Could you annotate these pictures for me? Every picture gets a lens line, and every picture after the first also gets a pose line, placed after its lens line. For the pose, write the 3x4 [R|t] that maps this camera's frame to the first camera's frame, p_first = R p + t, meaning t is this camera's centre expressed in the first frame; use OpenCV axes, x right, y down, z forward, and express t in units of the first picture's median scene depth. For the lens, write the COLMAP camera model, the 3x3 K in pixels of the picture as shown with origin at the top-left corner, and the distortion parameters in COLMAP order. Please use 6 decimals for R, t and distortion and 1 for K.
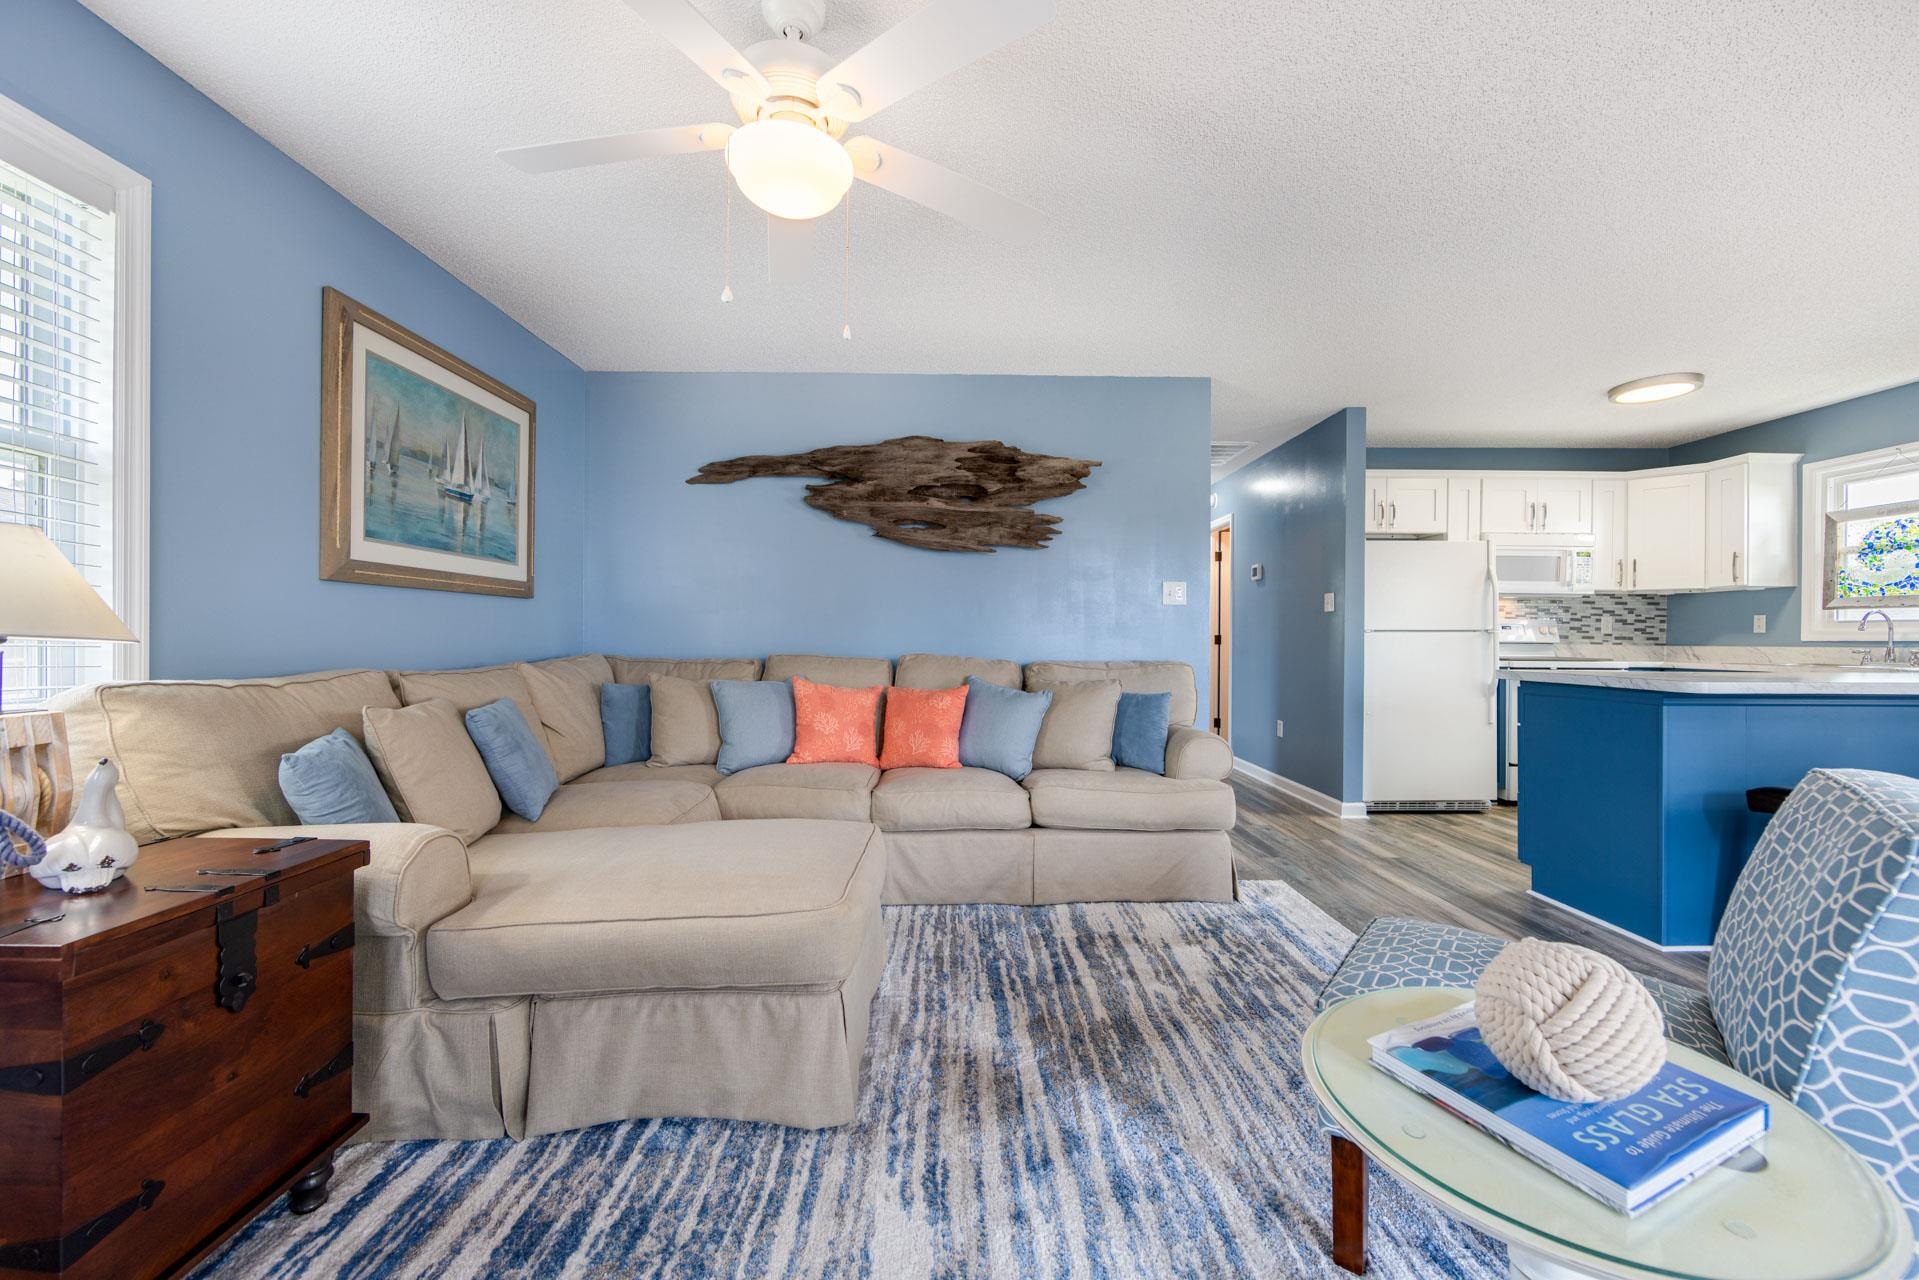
lens RADIAL K [[750.2, 0, 958.9], [0, 750.2, 638.0], [0, 0, 1]] dist [-0.002808, -0.000415]
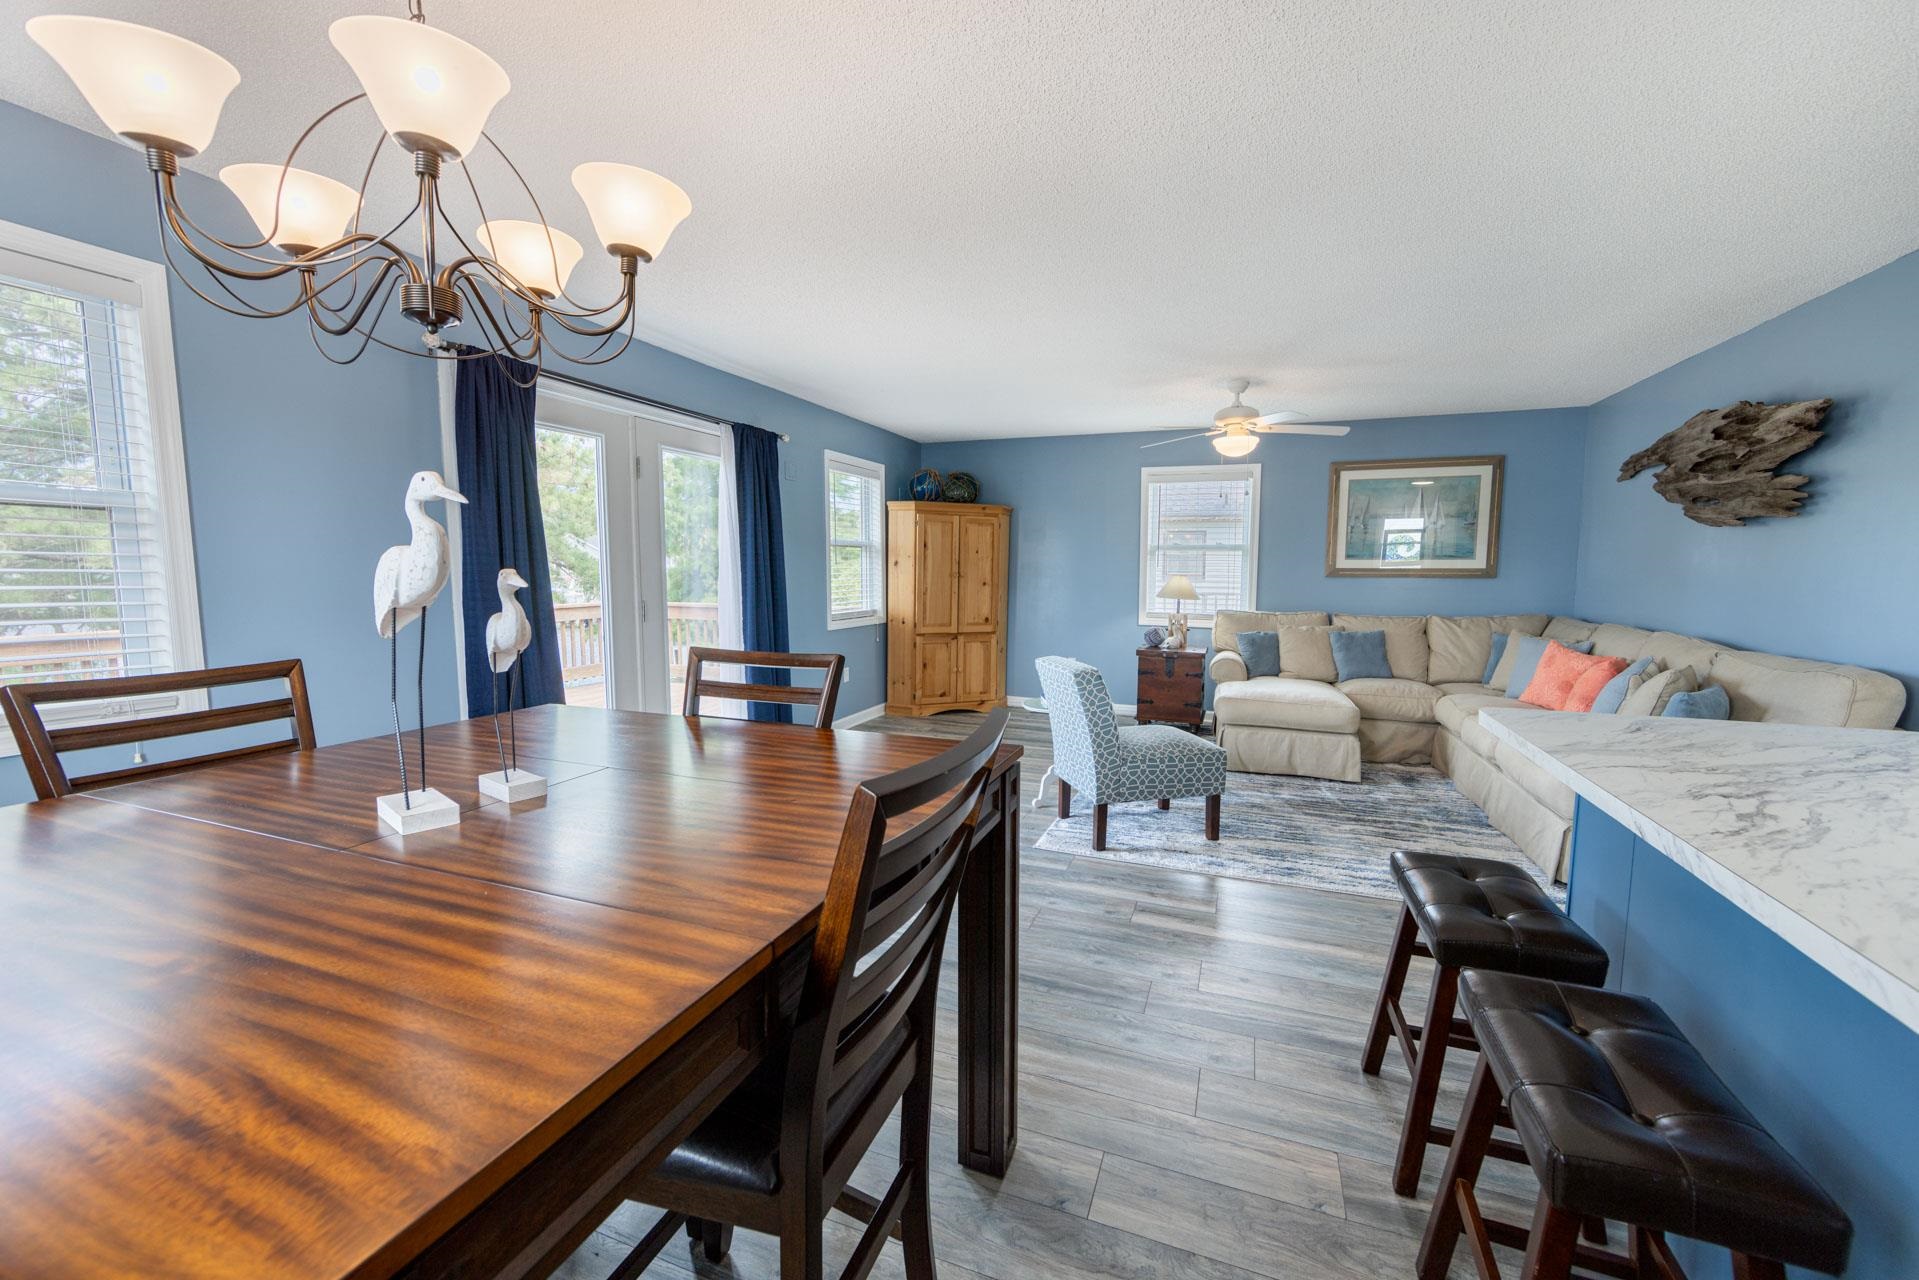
lens RADIAL K [[750.2, 0, 962.1], [0, 750.2, 635.1], [0, 0, 1]] dist [-0.002808, -0.000415]
pose [[-0.369918, 0.078939, -0.925705, 1.230581], [-0.005342, 0.996187, 0.087084, -0.057927], [0.929049, 0.037160, -0.368086, 0.473708]]
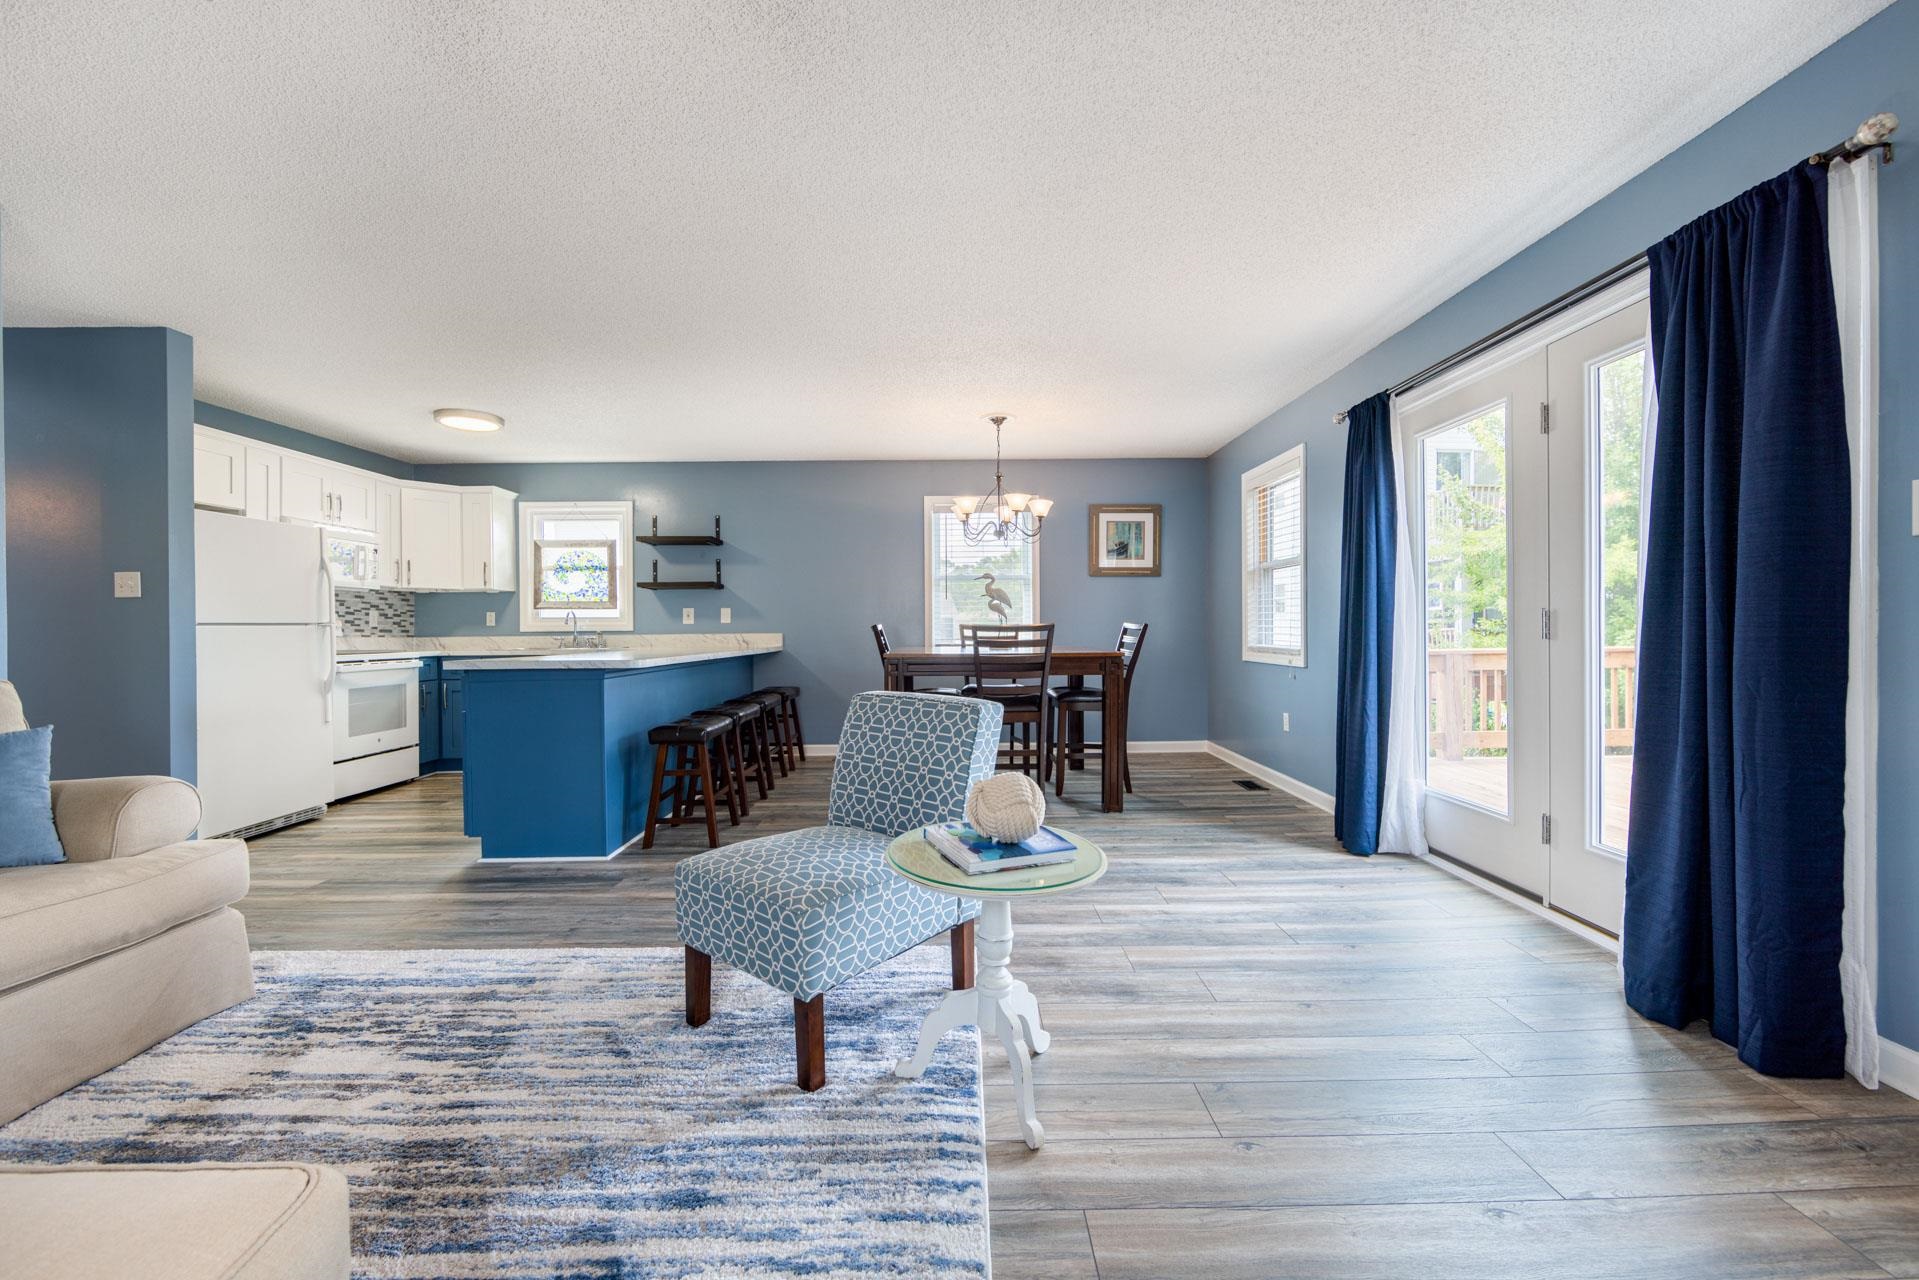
lens RADIAL K [[750.2, 0, 957.1], [0, 750.2, 633.0], [0, 0, 1]] dist [-0.002808, -0.000415]
pose [[0.002771, -0.010388, 0.999942, -0.276448], [0.008528, 0.999910, 0.010364, -0.001708], [-0.999960, 0.008499, 0.002859, 0.239687]]
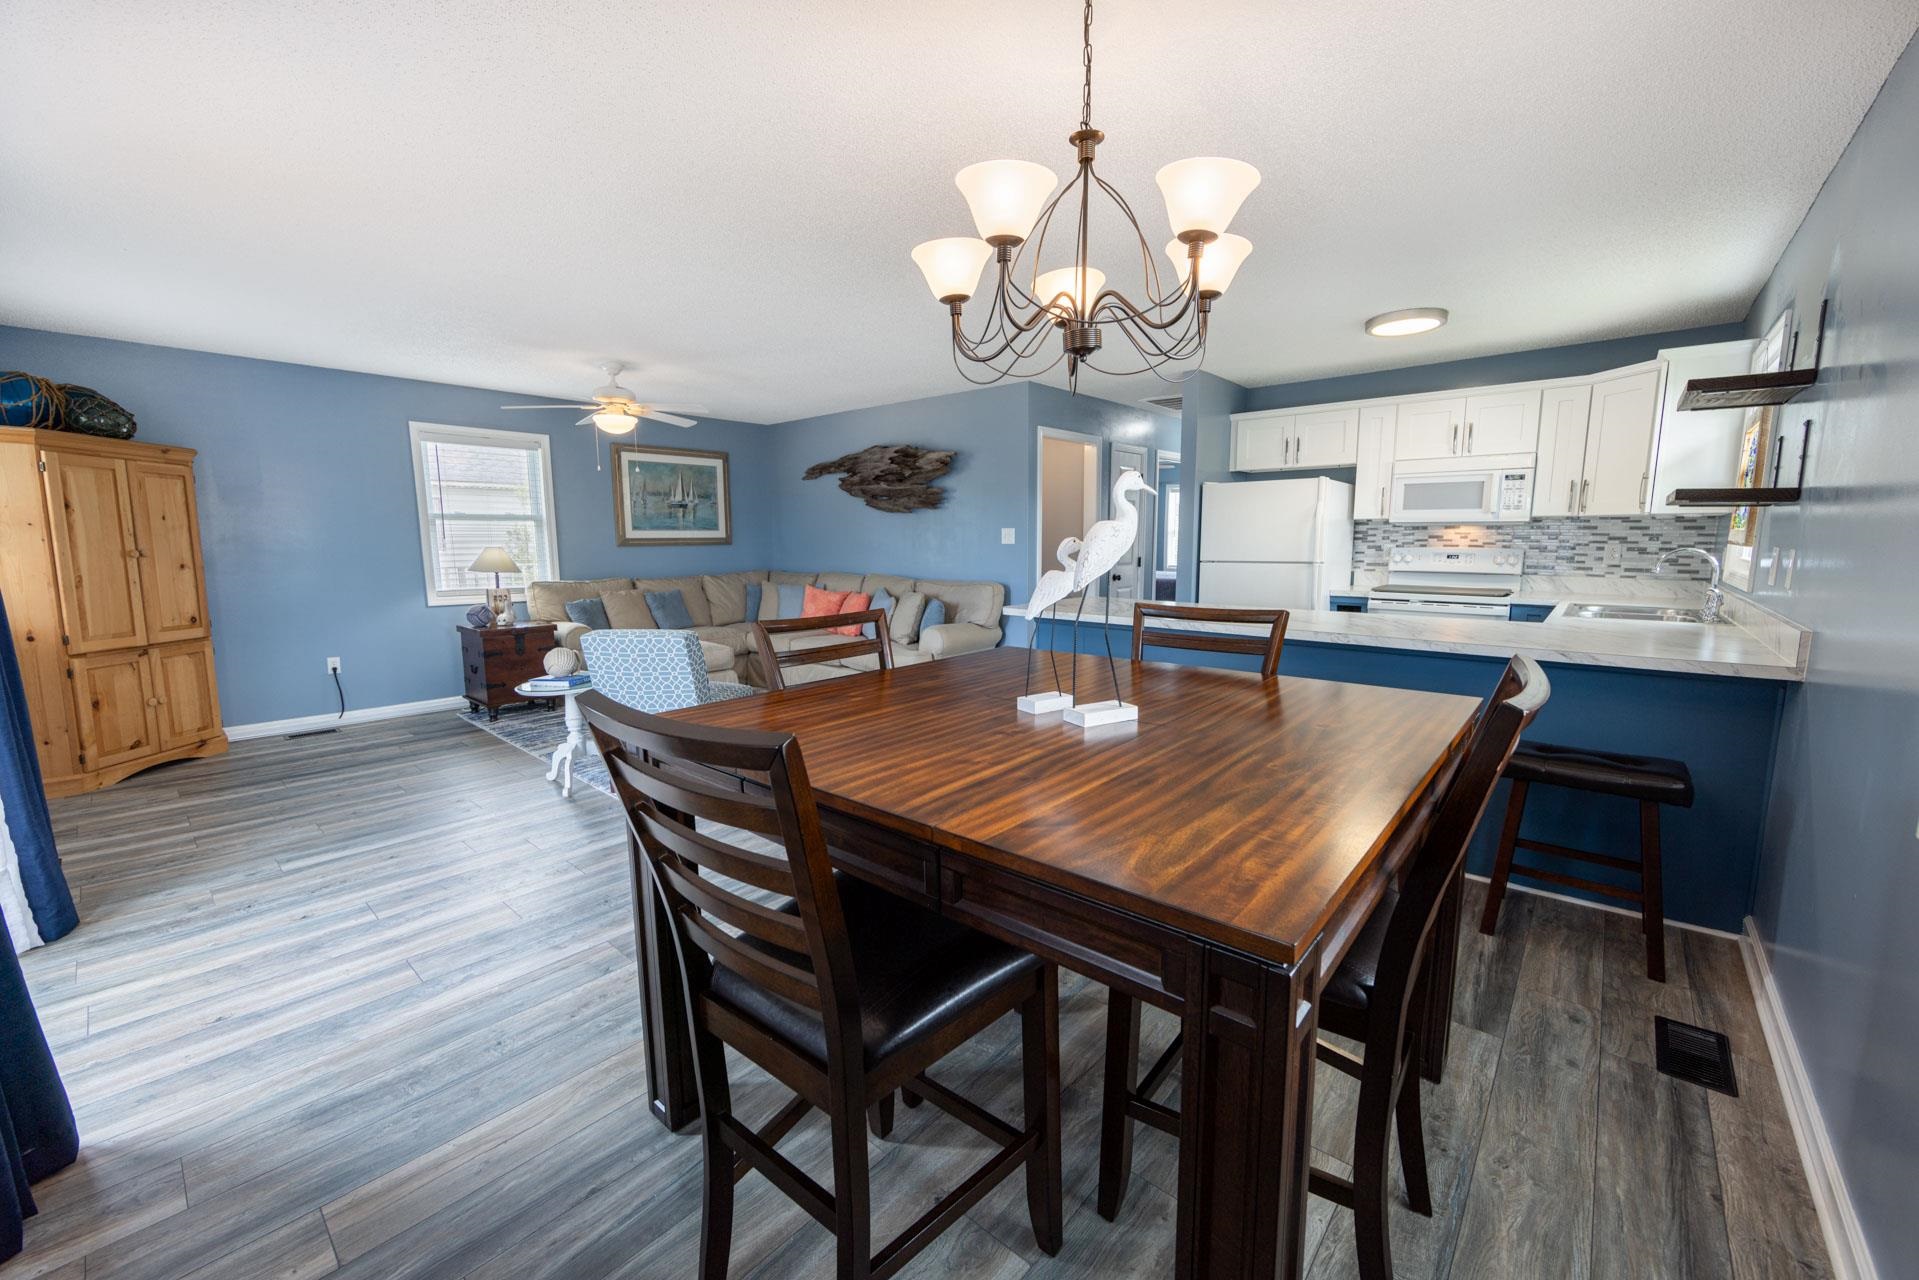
lens RADIAL K [[750.2, 0, 958.0], [0, 750.2, 636.4], [0, 0, 1]] dist [-0.002808, -0.000415]
pose [[0.744981, 0.079868, -0.662288, 1.249953], [0.007968, 0.991671, 0.128552, -0.056606], [0.667039, -0.101046, 0.738139, -0.180055]]
